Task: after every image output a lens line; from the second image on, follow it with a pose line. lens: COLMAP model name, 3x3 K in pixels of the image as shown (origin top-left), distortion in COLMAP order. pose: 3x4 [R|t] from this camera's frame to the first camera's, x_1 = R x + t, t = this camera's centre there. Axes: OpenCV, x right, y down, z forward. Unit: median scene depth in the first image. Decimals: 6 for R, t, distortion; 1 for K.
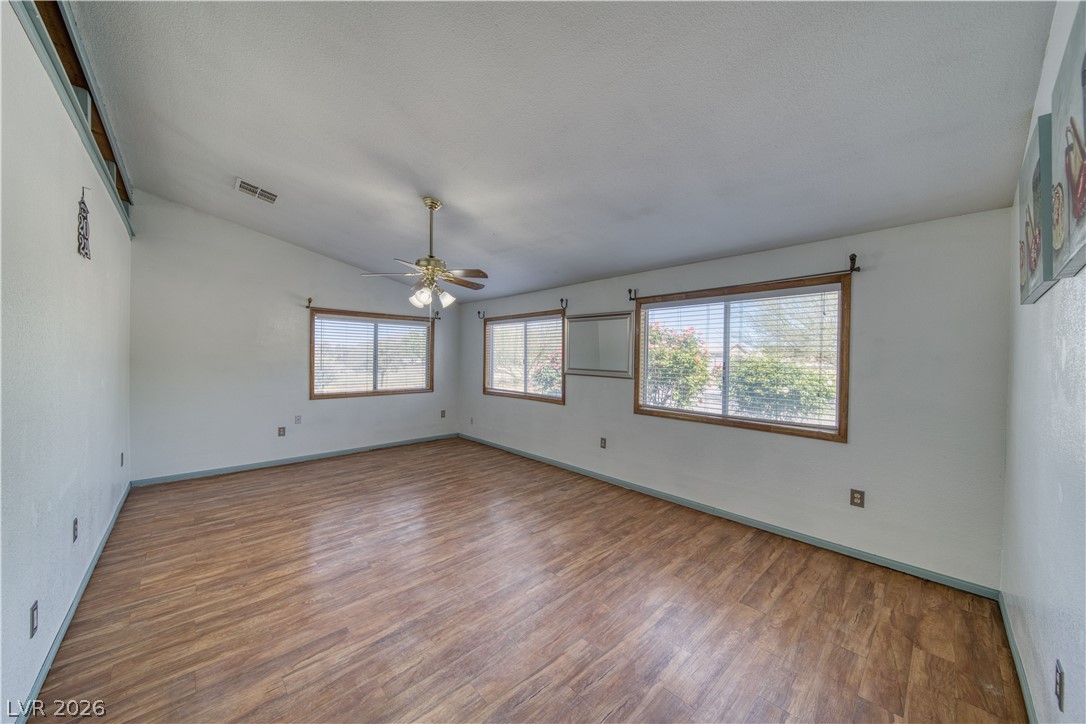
lens RADIAL K [[380.0, 0, 543.8], [0, 380.0, 359.9], [0, 0, 1]] dist [-0.002043, -0.000916]
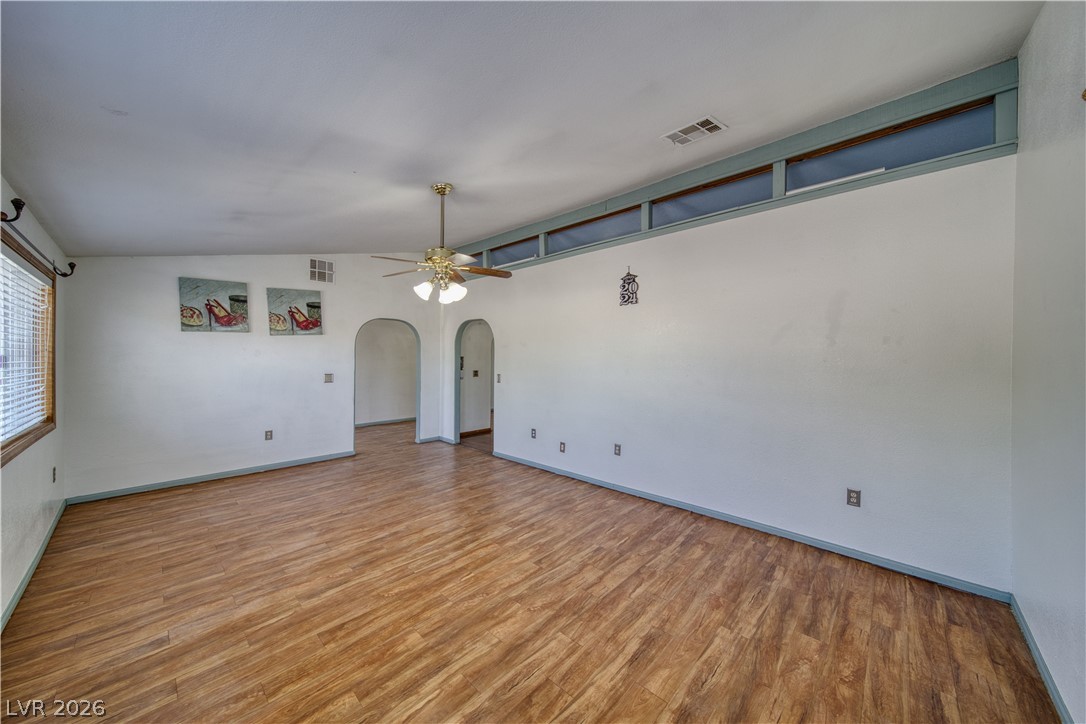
lens RADIAL K [[380.0, 0, 543.7], [0, 380.0, 361.0], [0, 0, 1]] dist [-0.002043, -0.000916]
pose [[-0.997998, -0.016829, -0.060967, -0.432961], [-0.017483, 0.999795, 0.010215, -0.009723], [0.060782, 0.011261, -0.998088, 1.708479]]
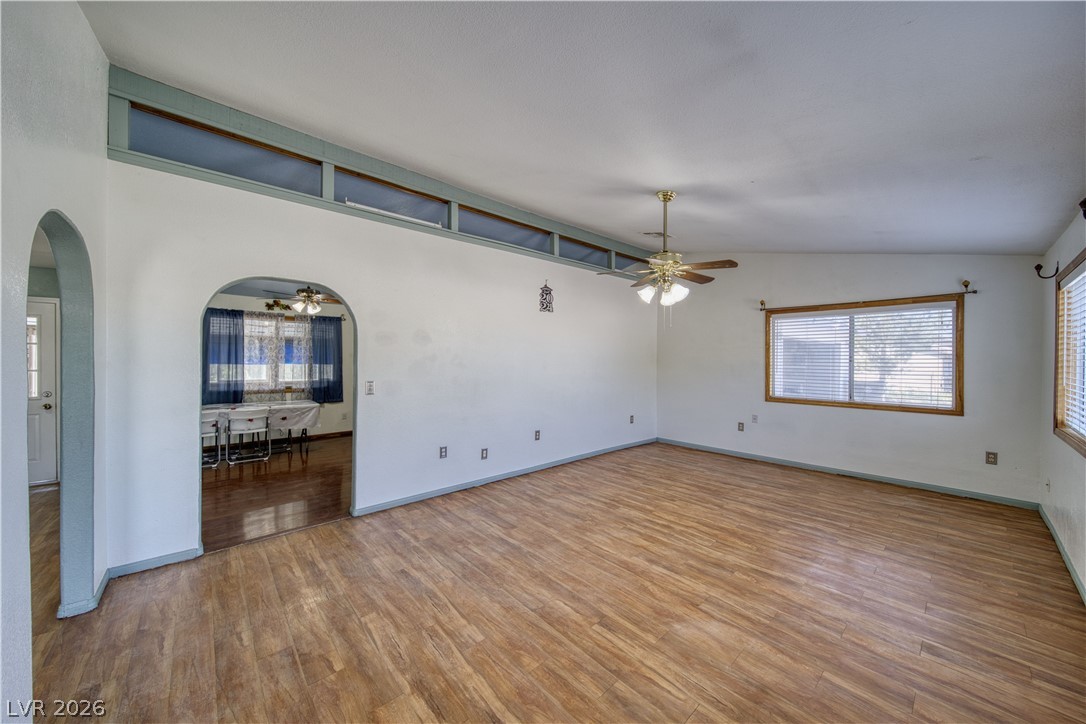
lens RADIAL K [[380.0, 0, 542.5], [0, 380.0, 359.3], [0, 0, 1]] dist [-0.002043, -0.000916]
pose [[-0.027459, -0.006232, -0.999603, 0.592333], [-0.009368, 0.999938, -0.005977, 0.008159], [0.999579, 0.009200, -0.027516, 0.637758]]
